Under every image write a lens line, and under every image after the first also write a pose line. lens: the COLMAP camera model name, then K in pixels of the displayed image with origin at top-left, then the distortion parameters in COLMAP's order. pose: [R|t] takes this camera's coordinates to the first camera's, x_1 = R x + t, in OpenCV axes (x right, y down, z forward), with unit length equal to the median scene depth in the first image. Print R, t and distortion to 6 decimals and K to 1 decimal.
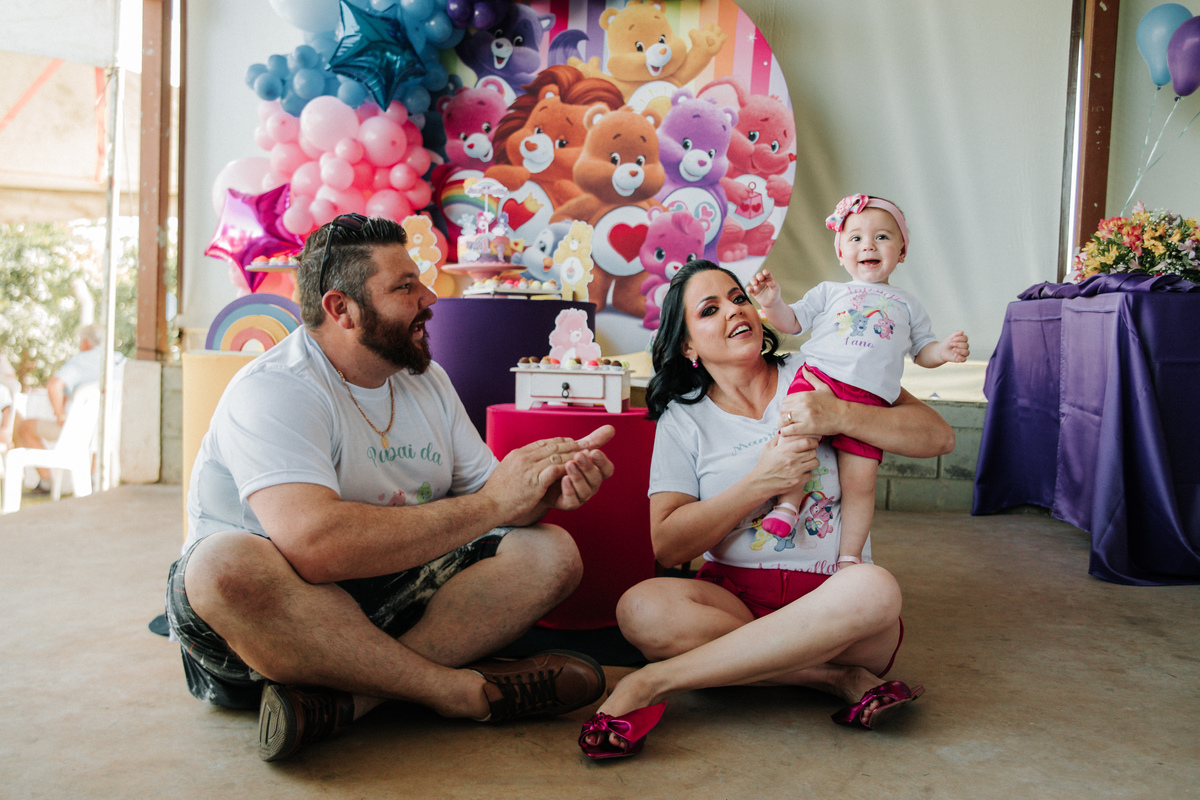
lens RADIAL K [[1067.6, 0, 604.4], [0, 1067.6, 397.7], [0, 0, 1]] dist [-0.045456, 0.077912]
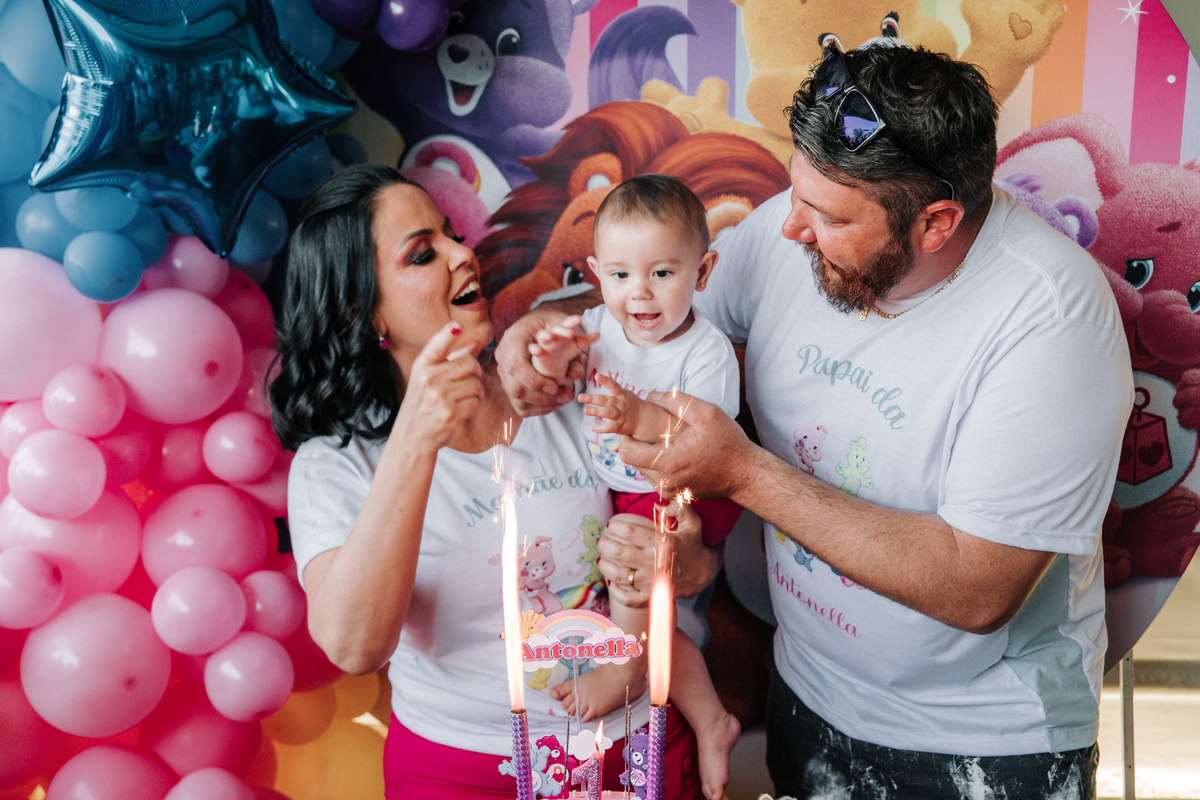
lens RADIAL K [[1745.6, 0, 600.0], [0, 1745.6, 400.0], [0, 0, 1]] dist [0.125680, 0.078410]
pose [[0.996963, -0.055328, 0.054810, -0.090430], [0.052644, 0.997397, 0.049266, -0.238189], [-0.057393, -0.046231, 0.997281, 0.368316]]
